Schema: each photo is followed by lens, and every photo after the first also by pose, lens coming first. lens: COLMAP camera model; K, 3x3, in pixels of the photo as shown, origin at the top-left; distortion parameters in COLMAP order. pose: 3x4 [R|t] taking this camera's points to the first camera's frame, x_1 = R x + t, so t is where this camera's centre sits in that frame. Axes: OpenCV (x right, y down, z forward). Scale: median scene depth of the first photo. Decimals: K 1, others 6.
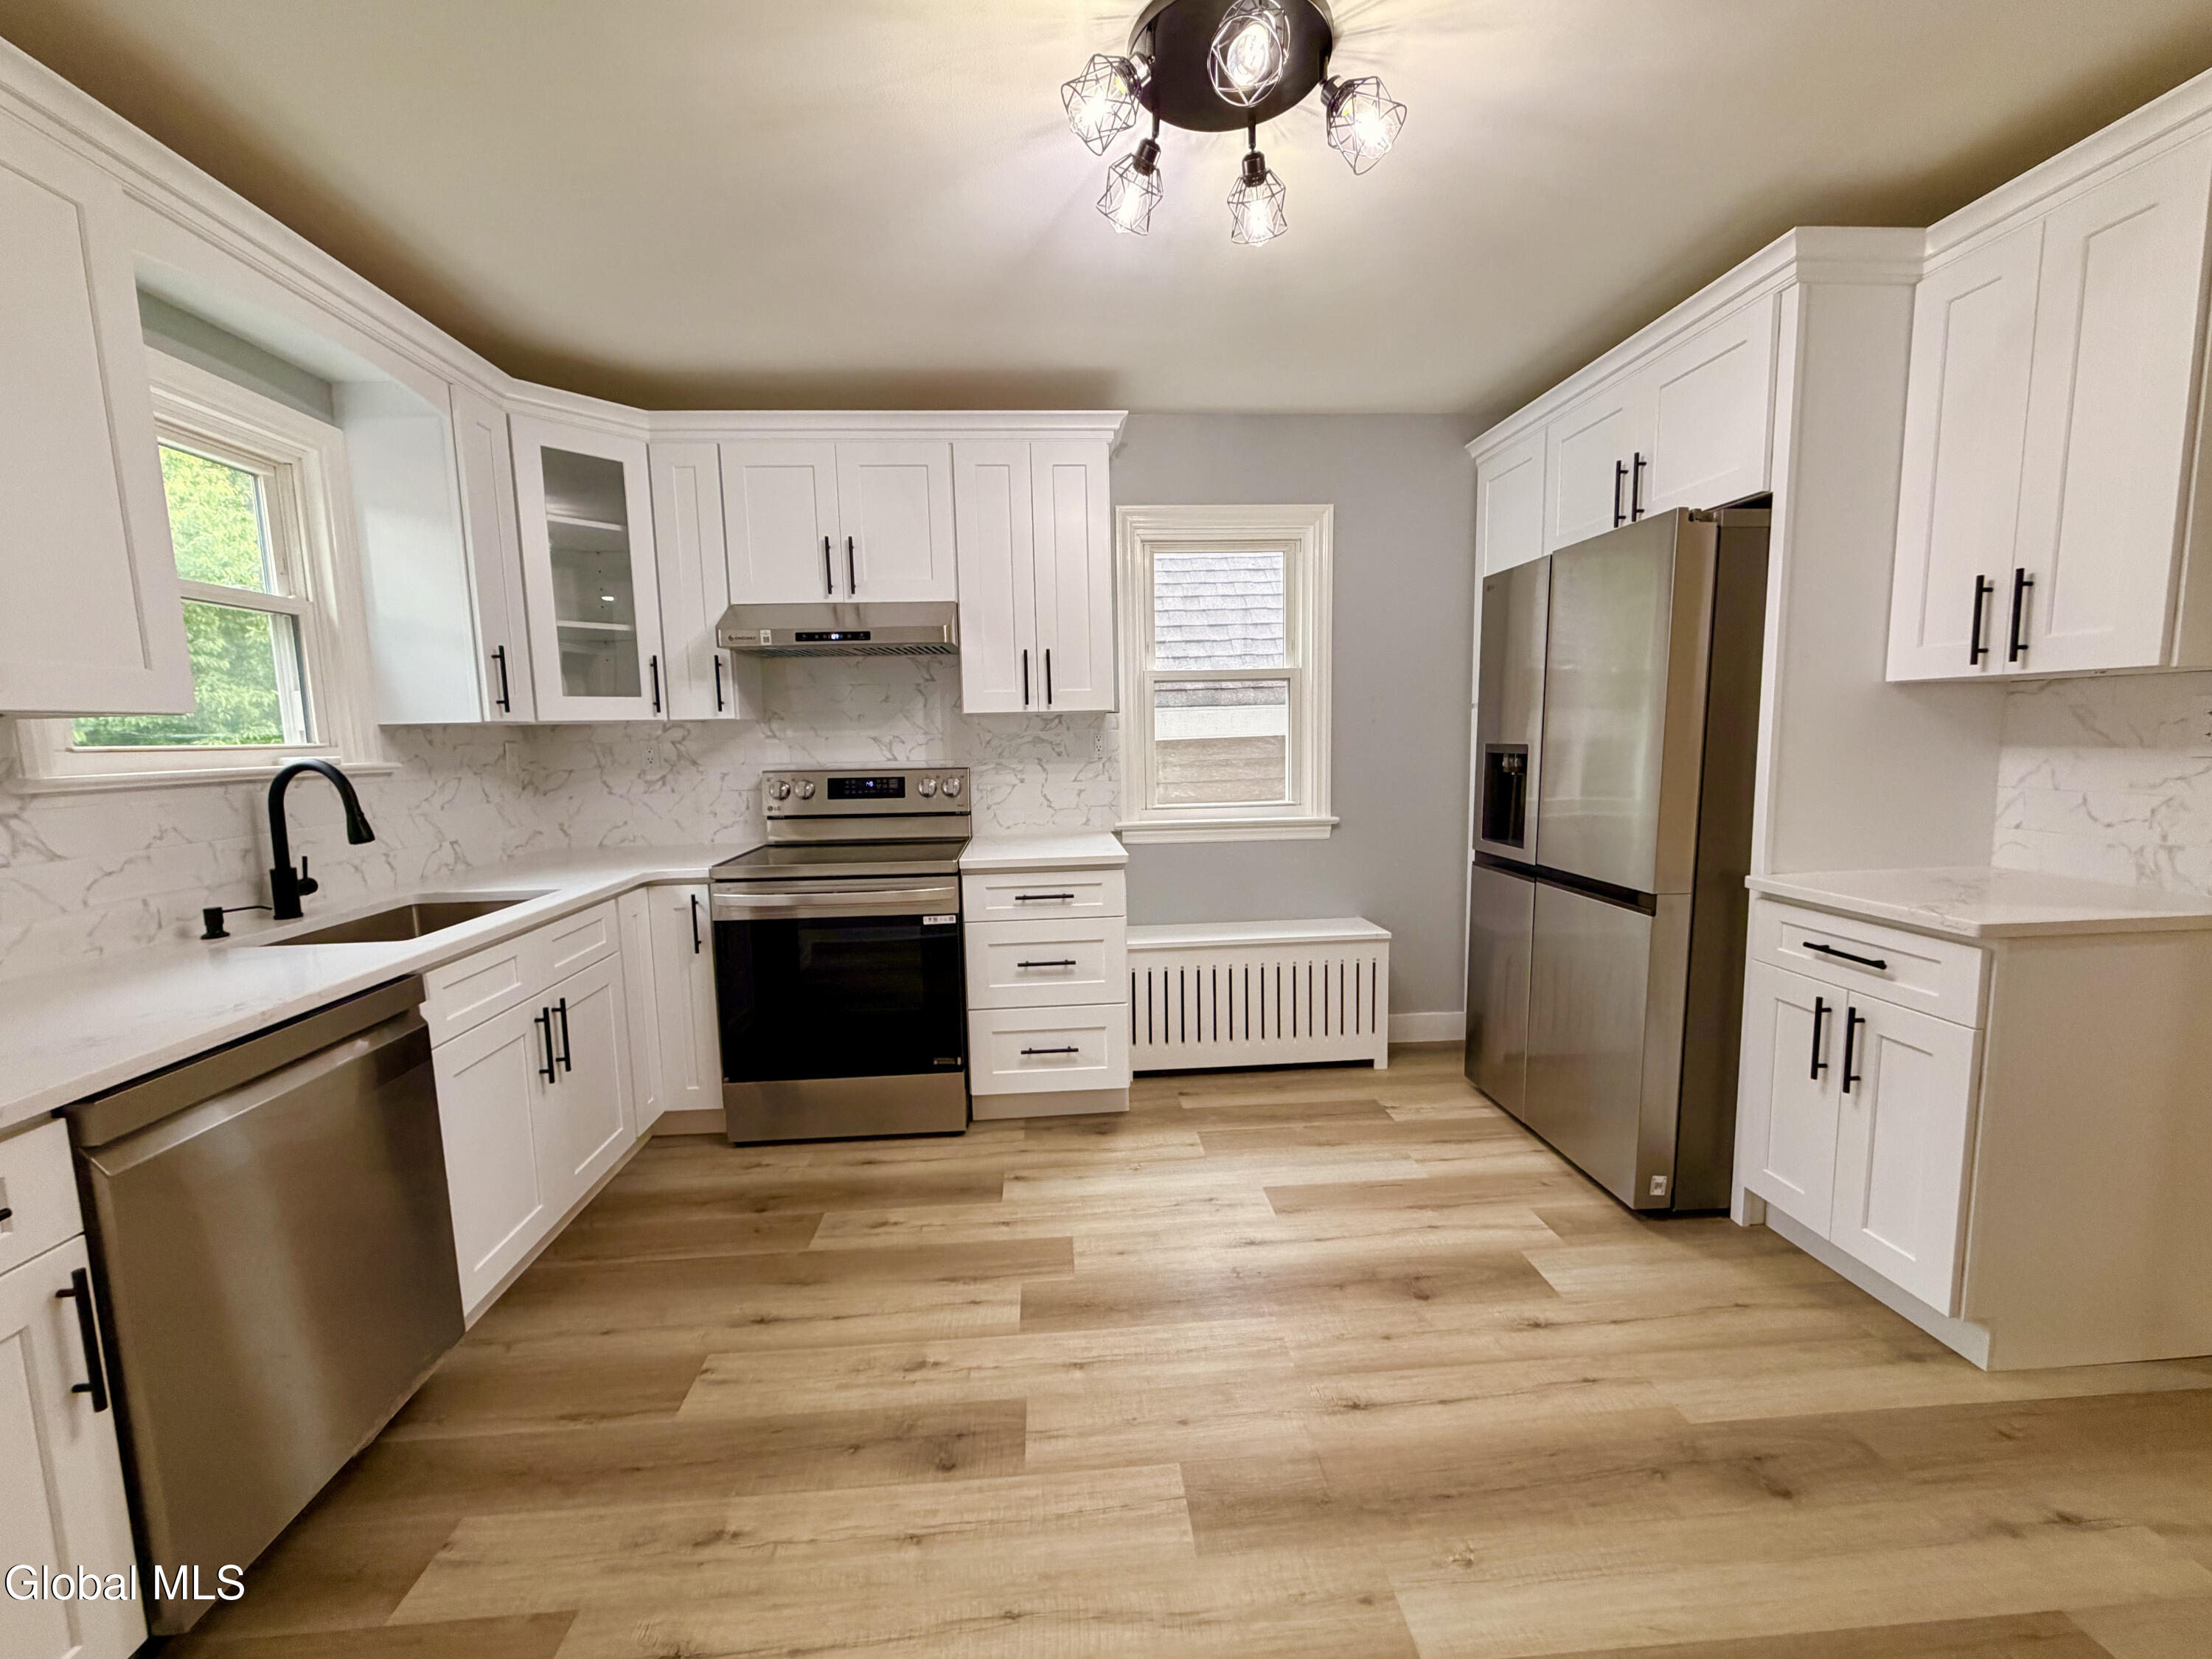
lens RADIAL K [[882.5, 0, 1098.4], [0, 882.5, 829.7], [0, 0, 1]] dist [-0.000057, 0.000044]
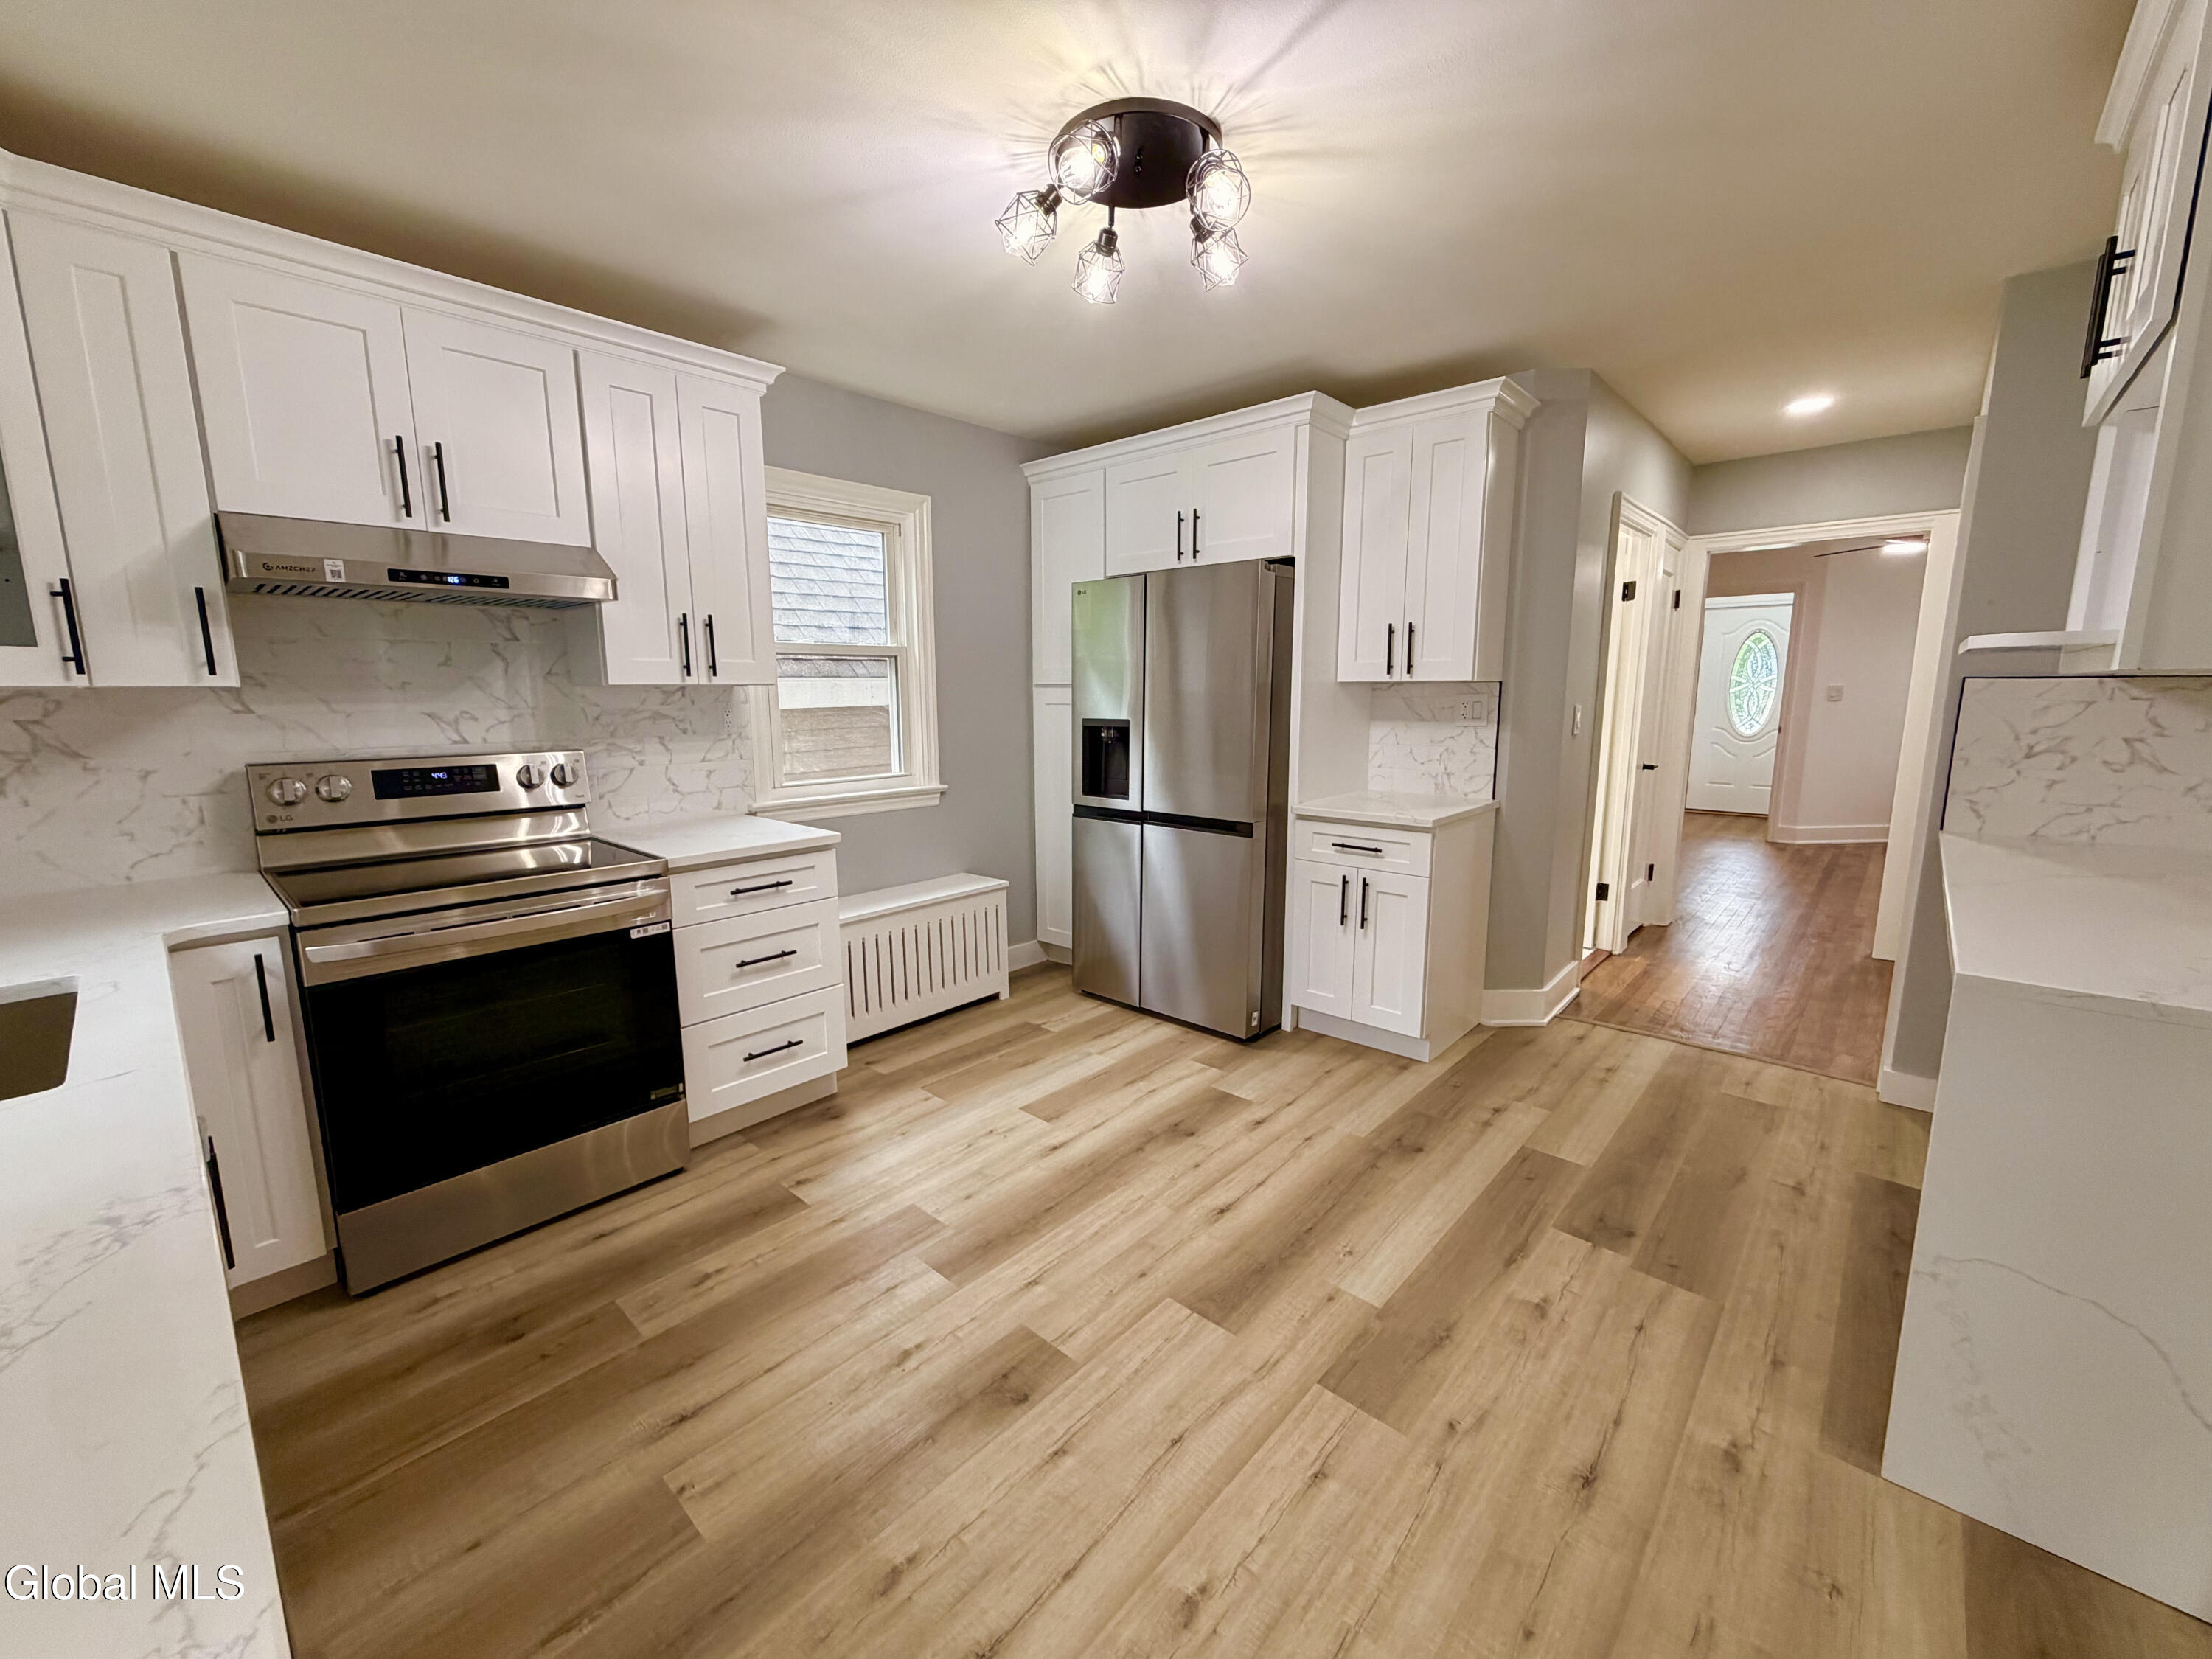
lens RADIAL K [[882.5, 0, 1098.4], [0, 882.5, 829.7], [0, 0, 1]] dist [-0.000057, 0.000044]
pose [[0.723741, -0.091649, 0.683959, -0.497454], [0.065817, 0.995791, 0.063788, -0.023045], [-0.686926, -0.001150, 0.726726, 0.095982]]
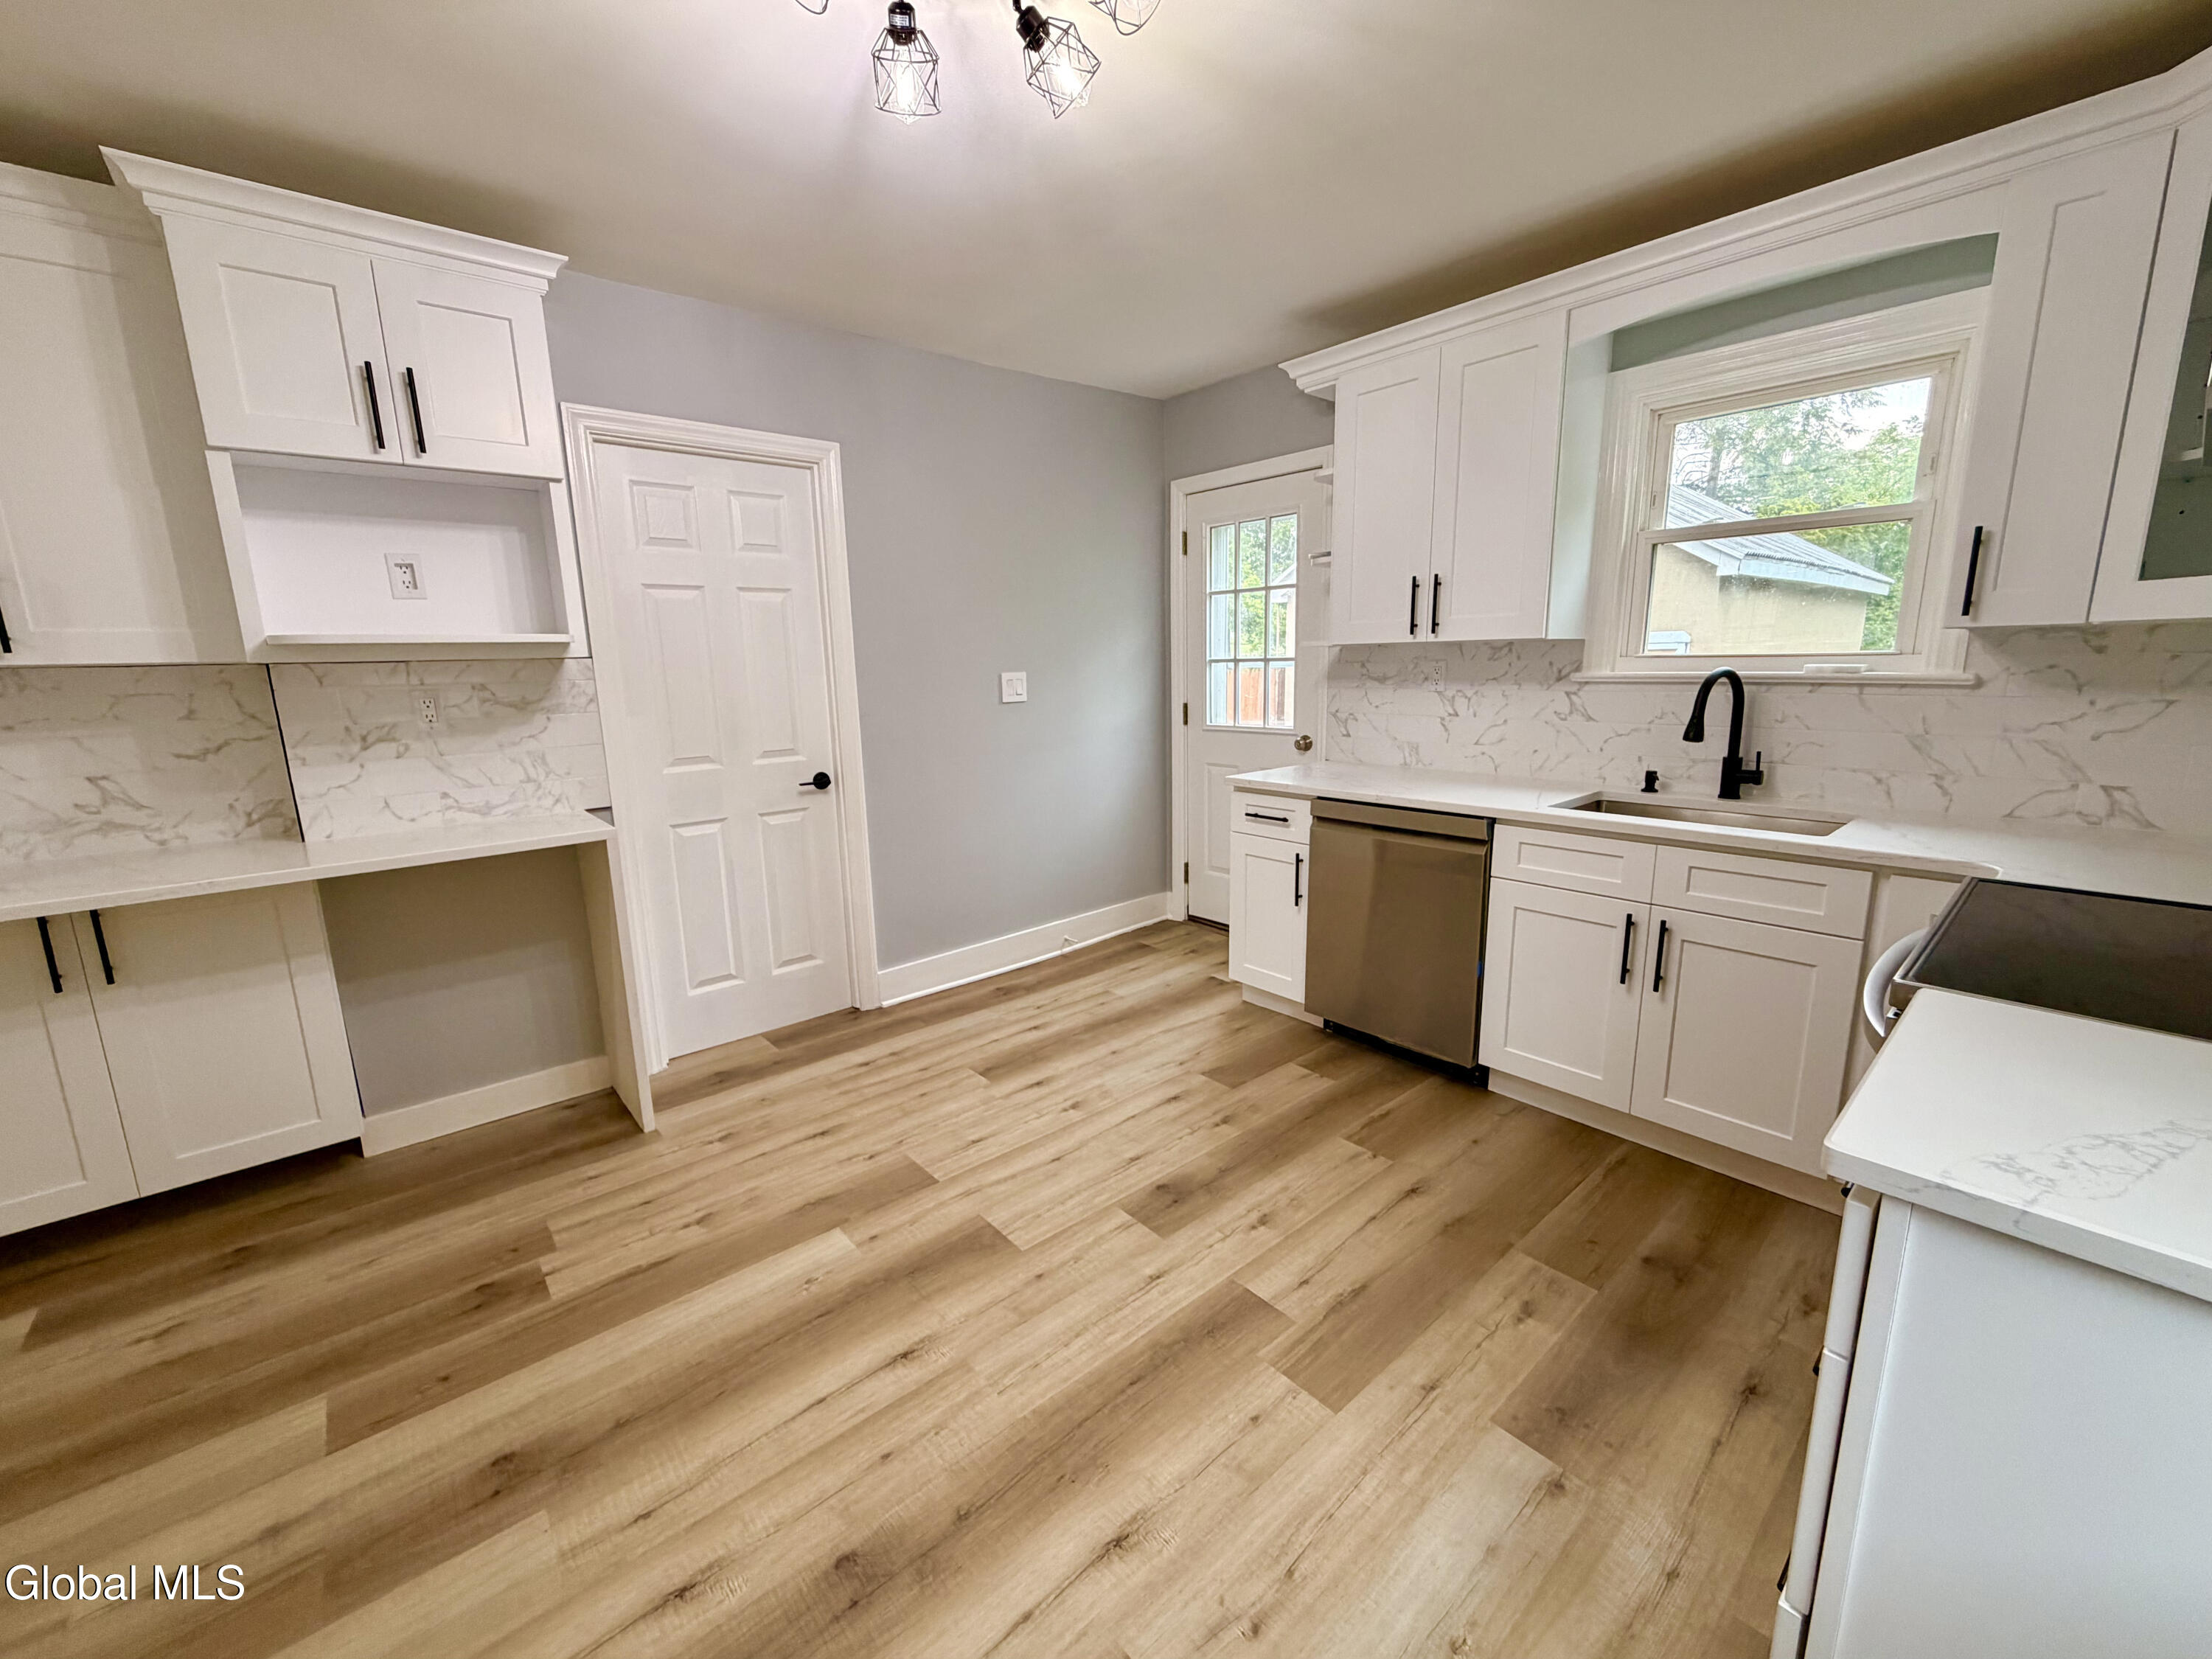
lens RADIAL K [[882.5, 0, 1098.4], [0, 882.5, 829.7], [0, 0, 1]] dist [-0.000057, 0.000044]
pose [[-0.800295, 0.155827, -0.579004, 0.417558], [-0.026688, 0.955426, 0.294022, -0.164245], [0.599012, 0.250757, -0.760464, 1.204876]]
